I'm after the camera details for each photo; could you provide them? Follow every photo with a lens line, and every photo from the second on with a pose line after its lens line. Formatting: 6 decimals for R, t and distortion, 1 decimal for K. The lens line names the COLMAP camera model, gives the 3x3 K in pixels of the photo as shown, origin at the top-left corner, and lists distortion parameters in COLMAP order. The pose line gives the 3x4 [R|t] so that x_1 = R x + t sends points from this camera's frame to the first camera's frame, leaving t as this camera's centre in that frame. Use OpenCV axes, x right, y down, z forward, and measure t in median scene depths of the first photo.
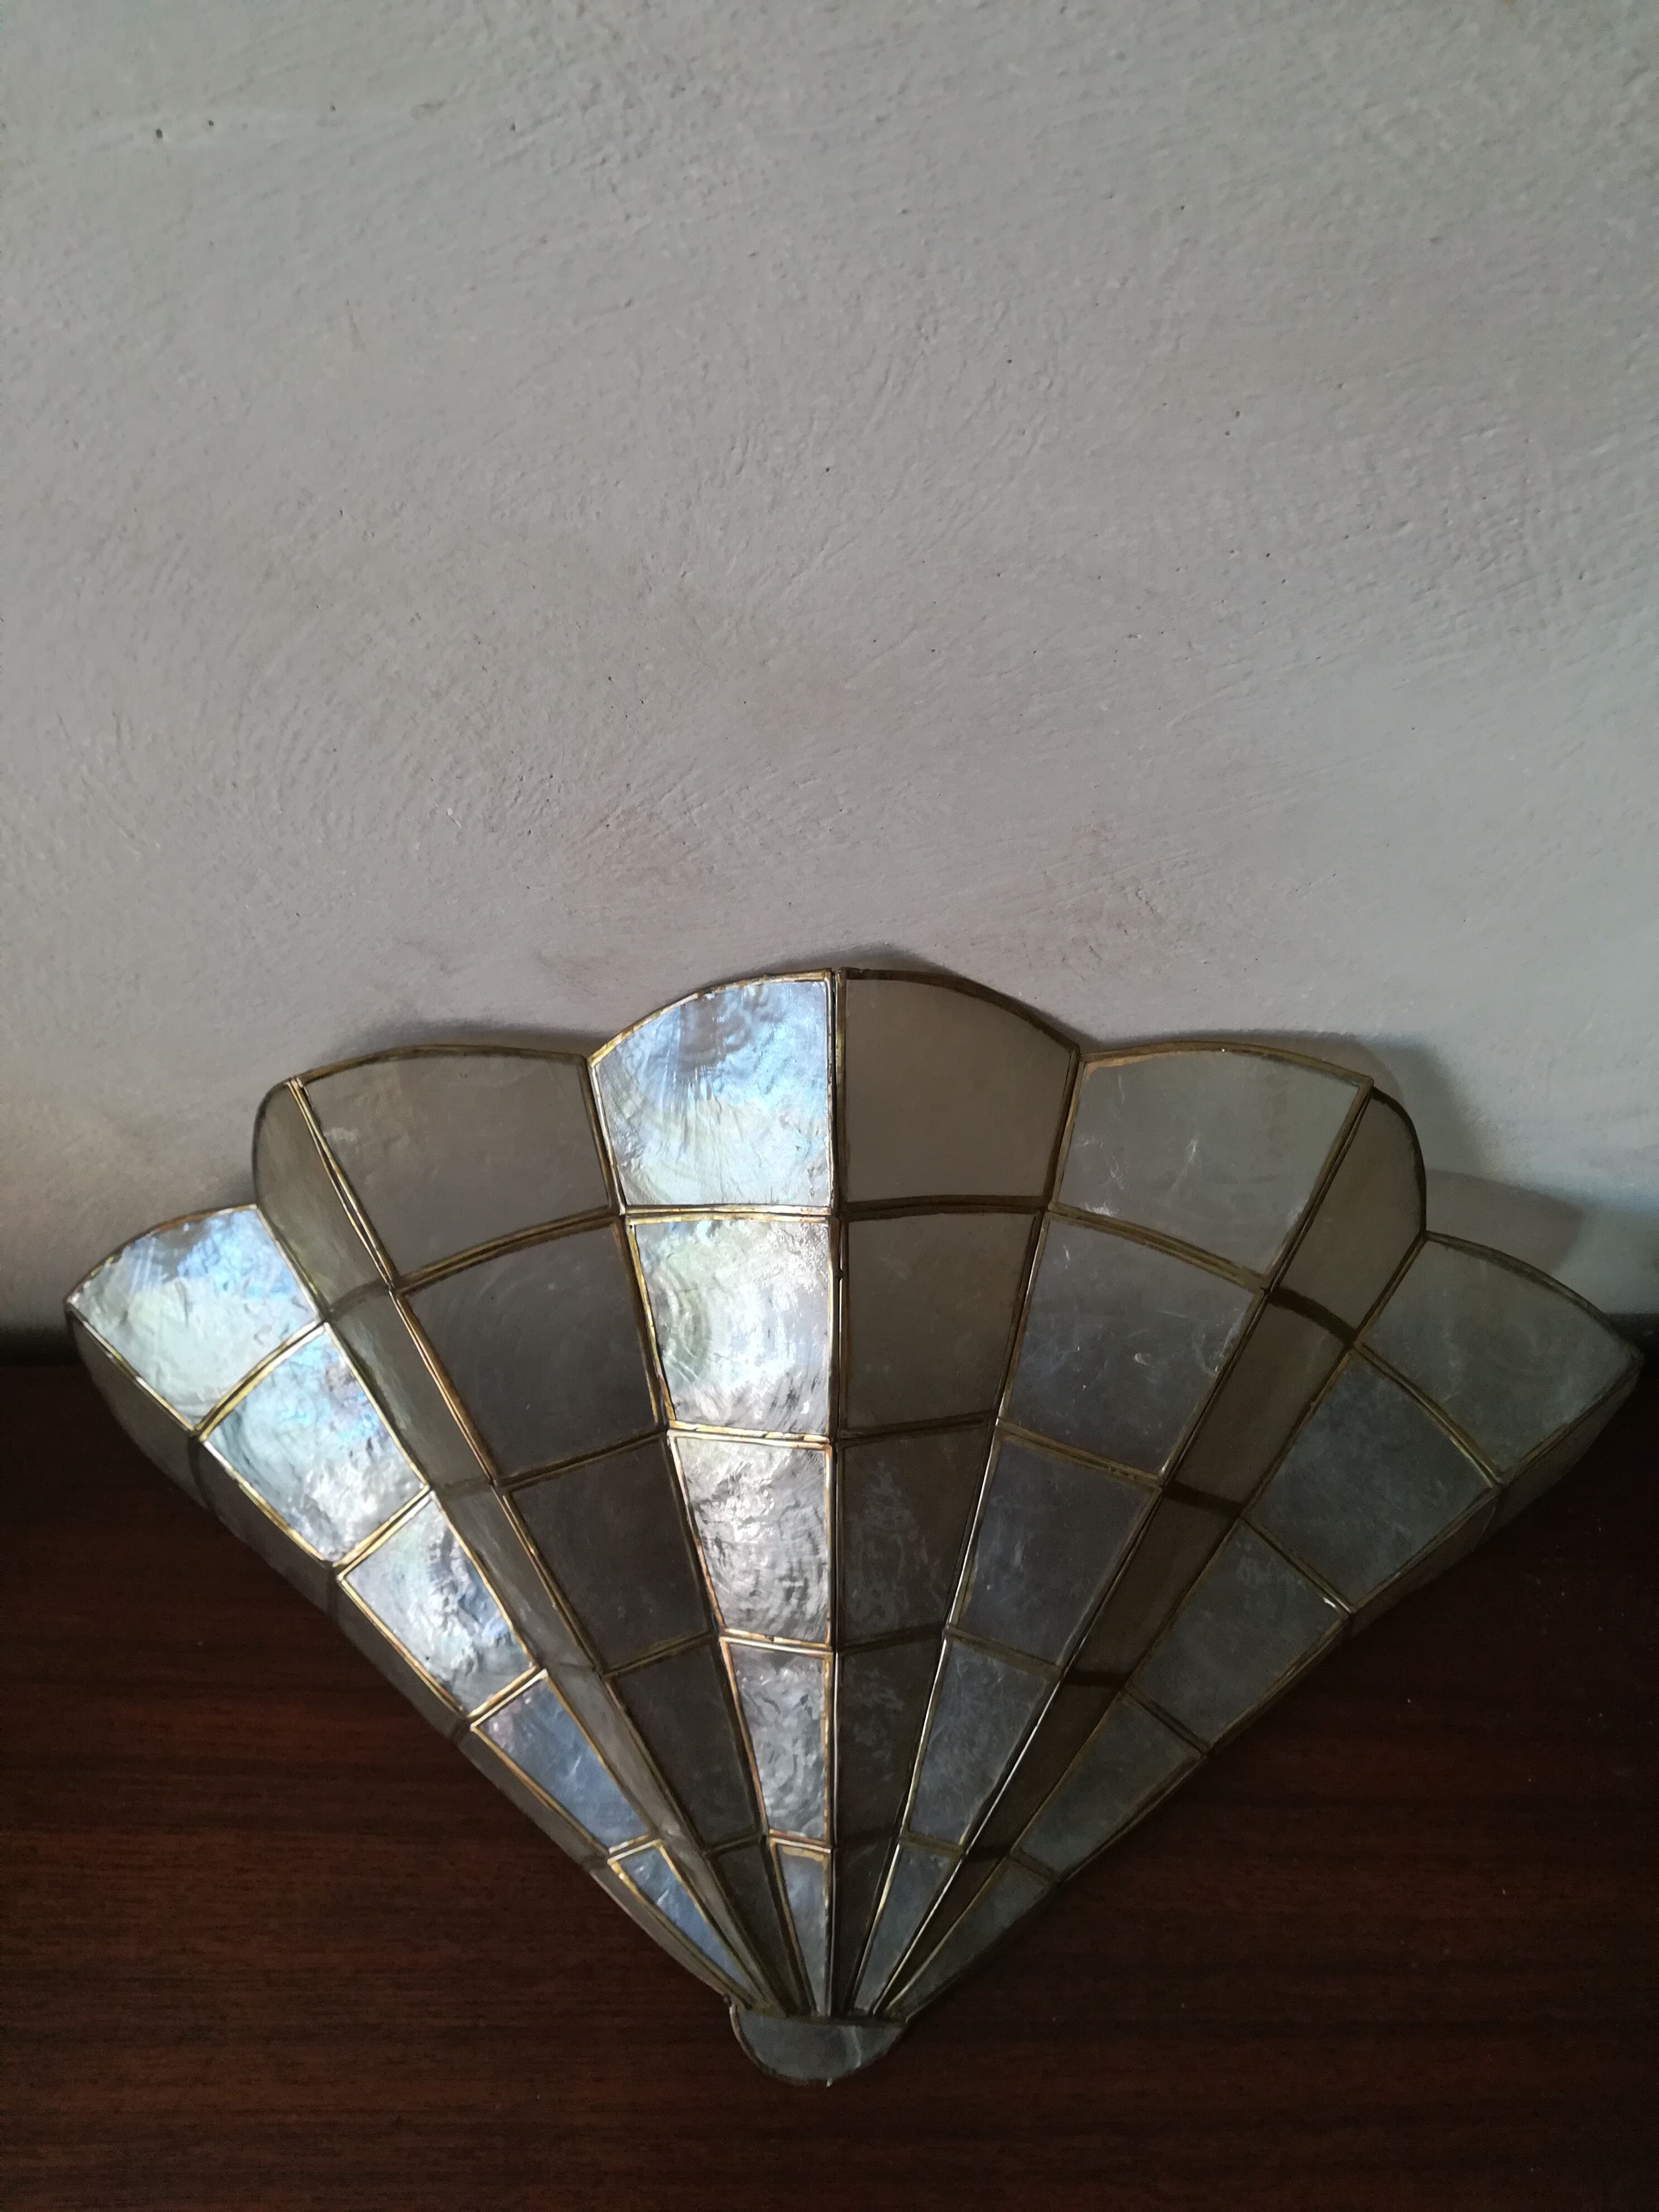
lens RADIAL K [[1808.0, 0, 829.5], [0, 1808.0, 1106.0], [0, 0, 1]] dist [0.066391, -0.105173]
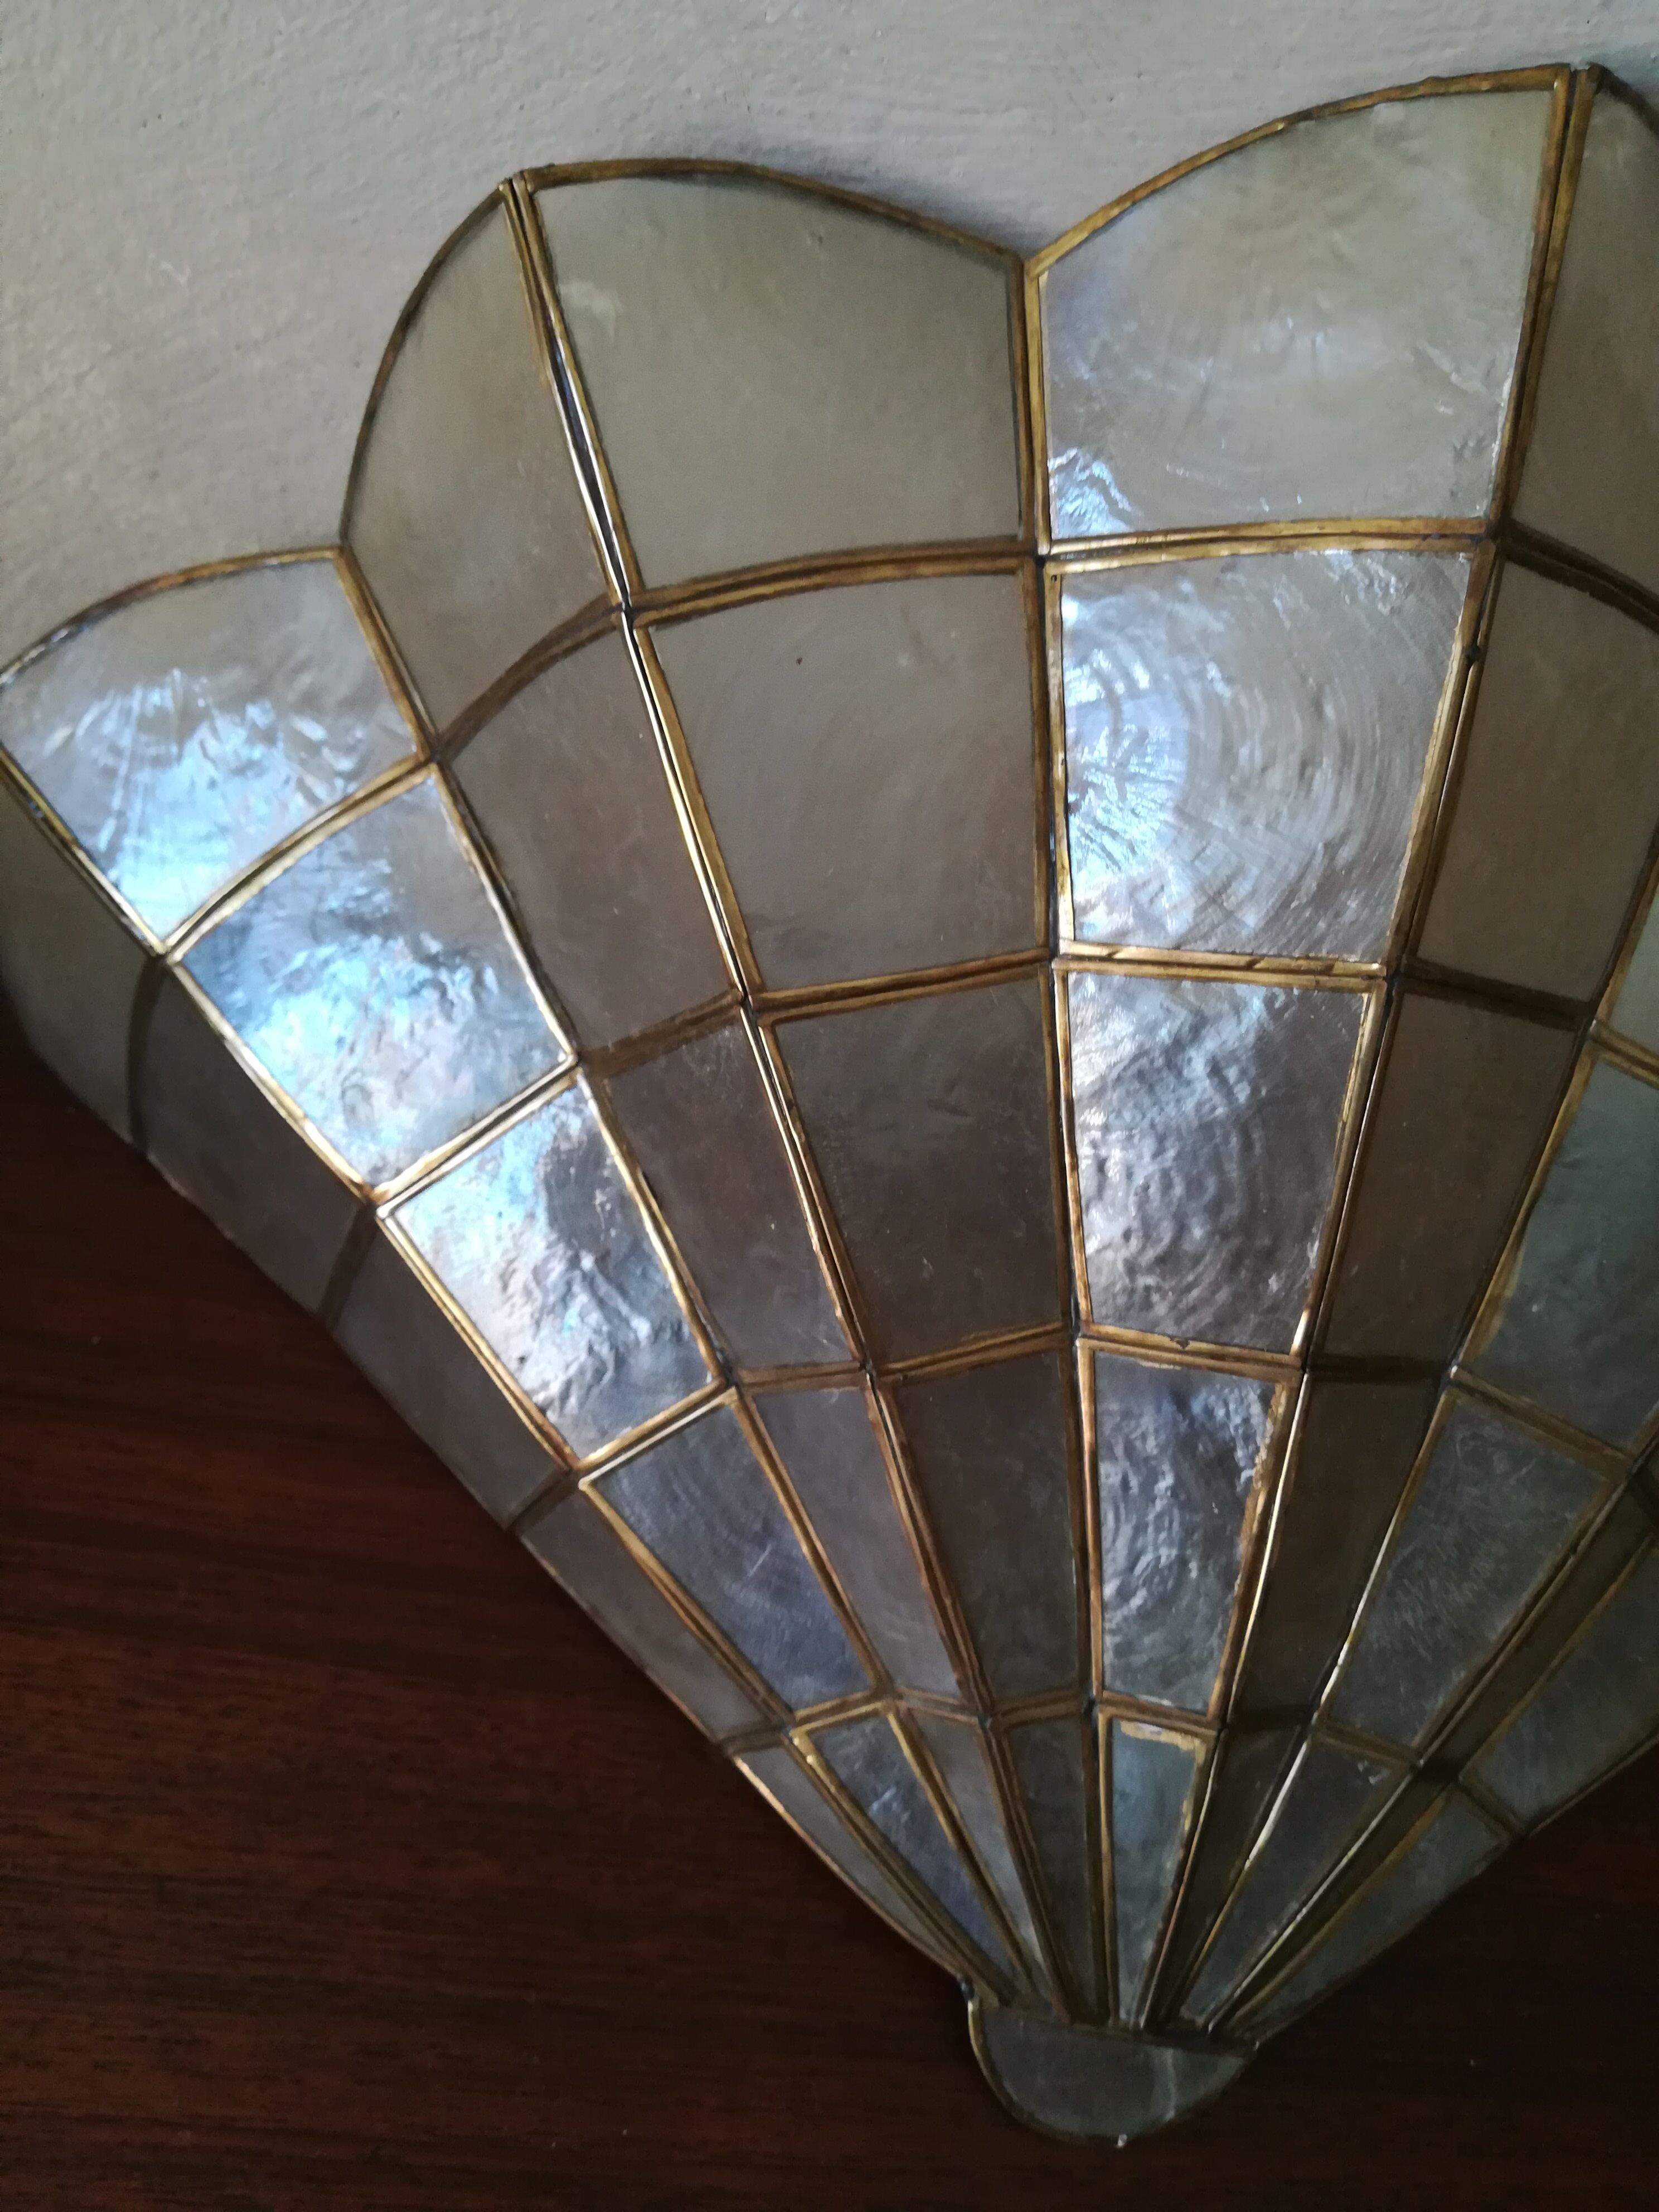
lens RADIAL K [[1825.2, 0, 829.5], [0, 1825.2, 1106.0], [0, 0, 1]] dist [0.037074, -0.075677]
pose [[0.986042, 0.130027, 0.103994, -0.222536], [-0.124239, 0.990416, -0.060346, 0.280780], [-0.110844, 0.046584, 0.992746, 0.456423]]
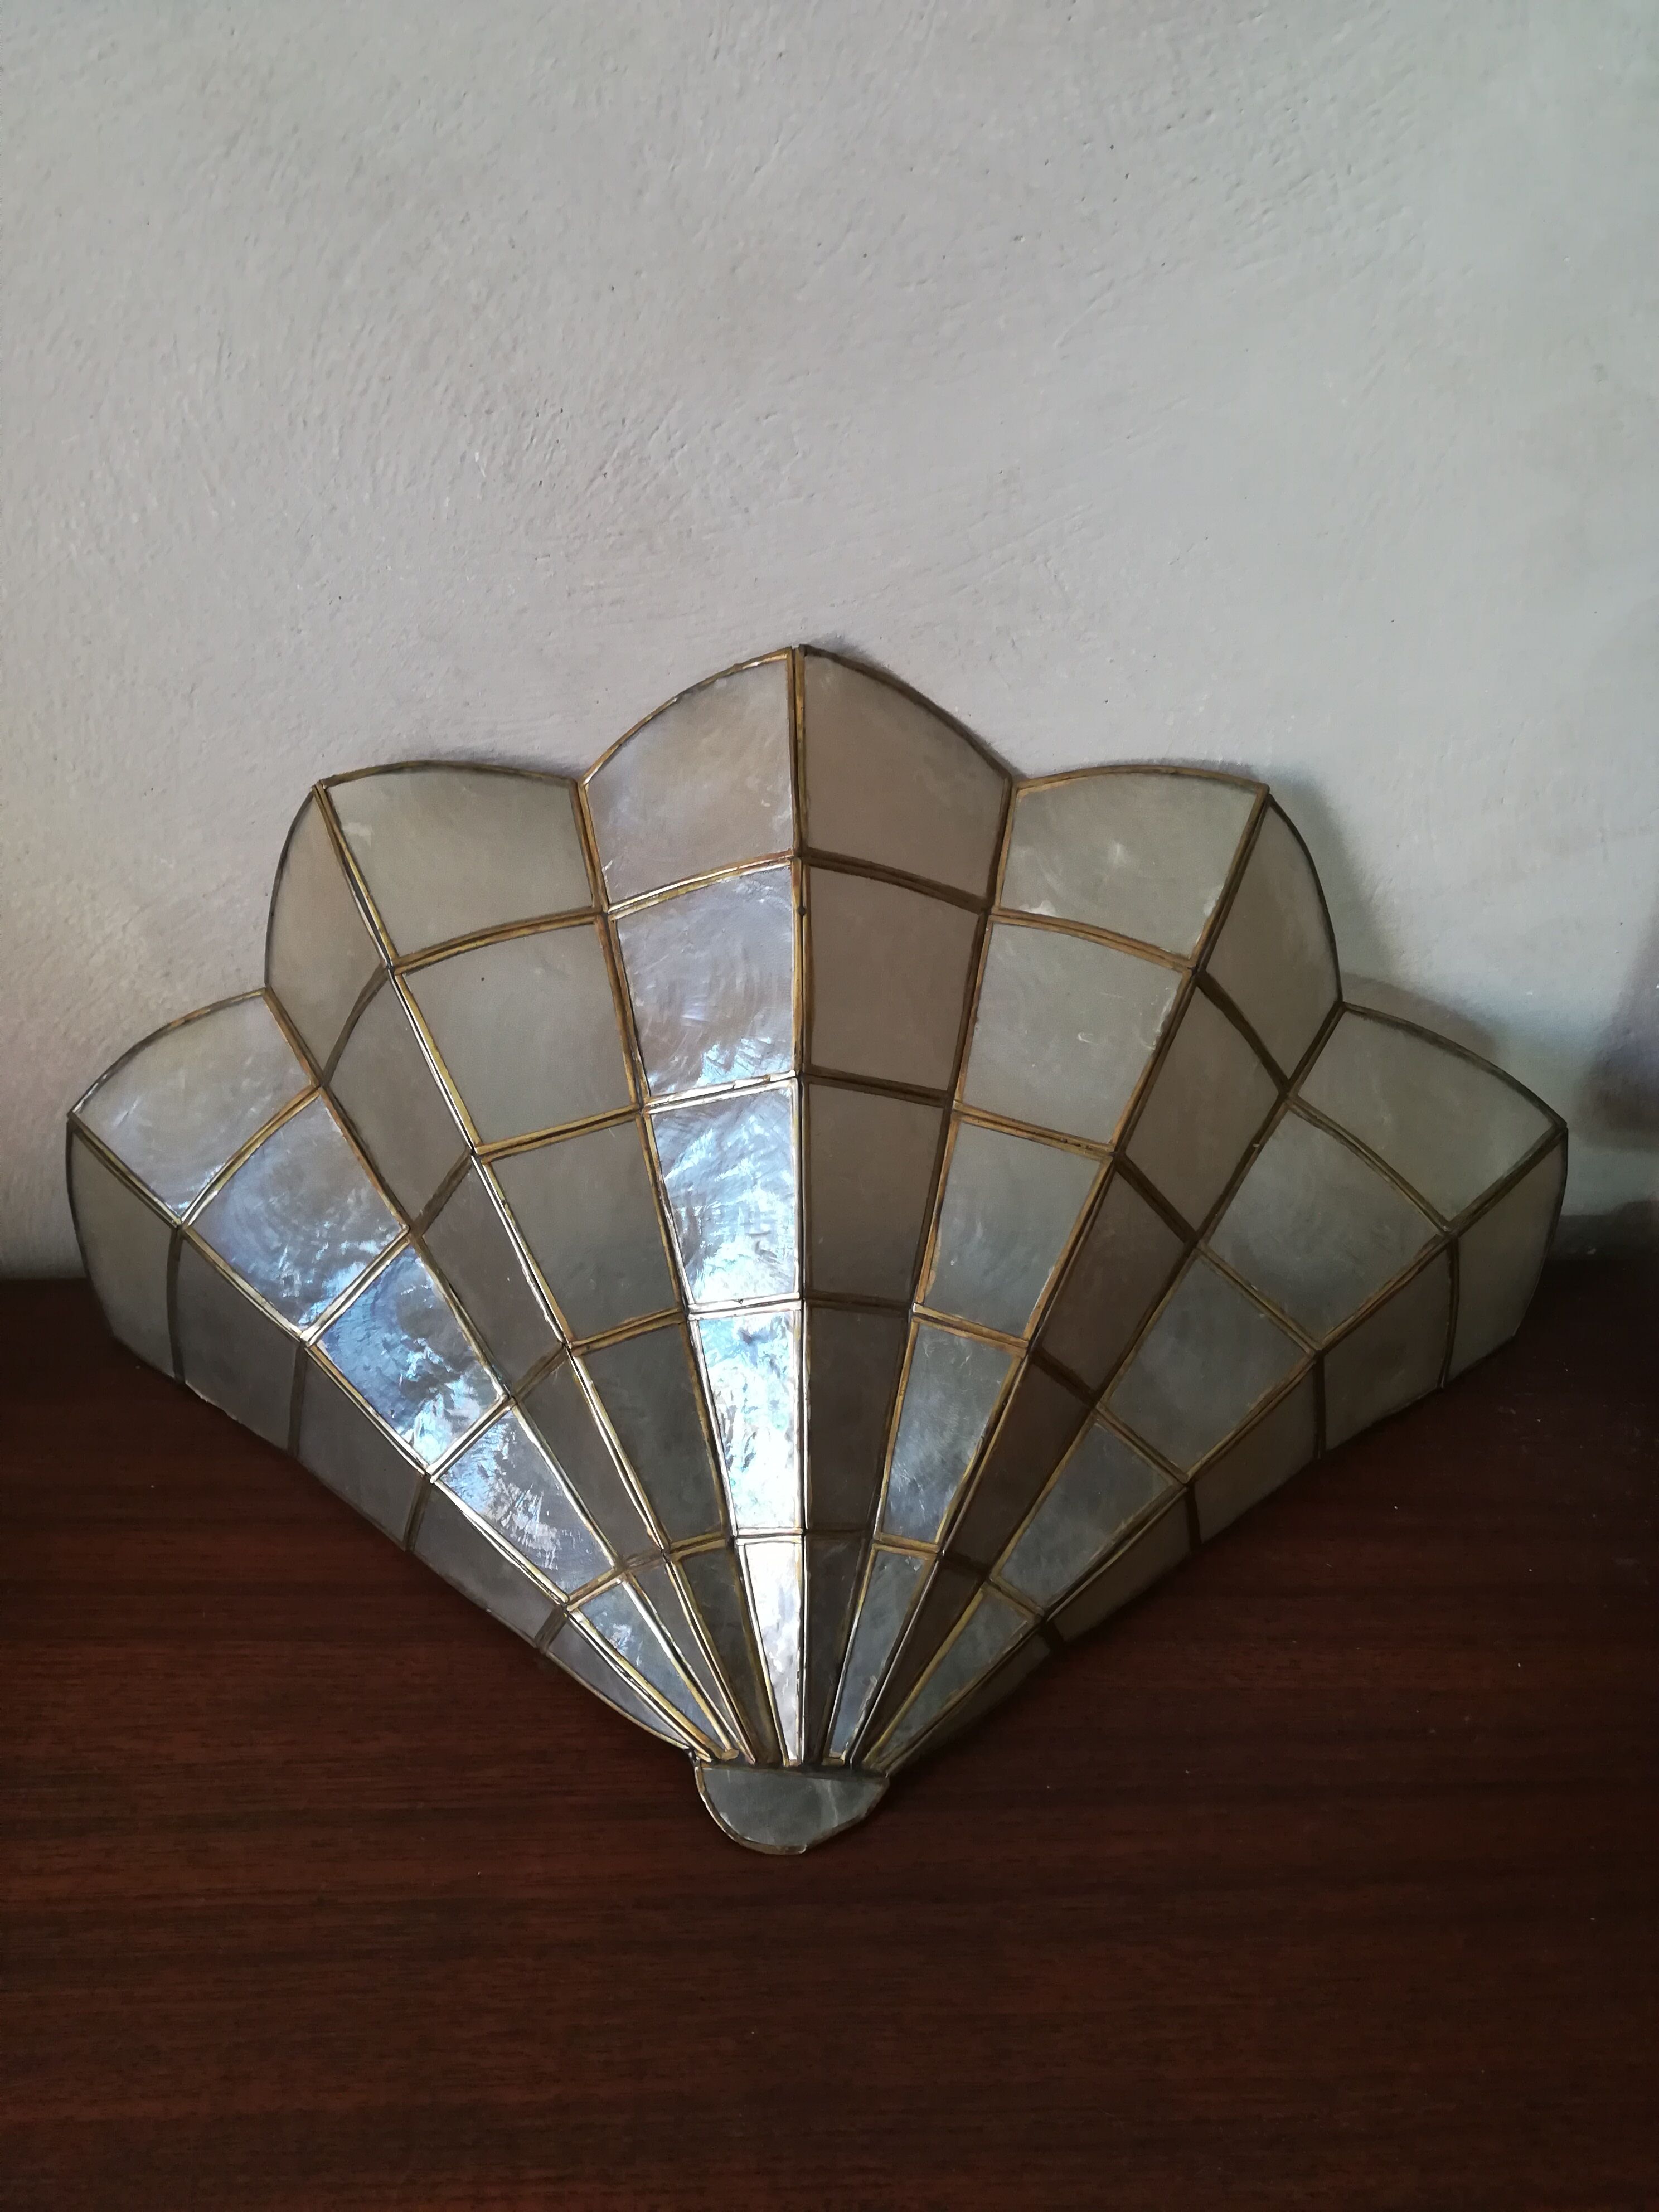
lens RADIAL K [[1808.0, 0, 829.5], [0, 1808.0, 1106.0], [0, 0, 1]] dist [0.066391, -0.105173]
pose [[0.999813, -0.011341, 0.015643, 0.003554], [0.016489, 0.922834, -0.384845, 0.610016], [-0.010071, 0.385031, 0.922849, 0.027336]]
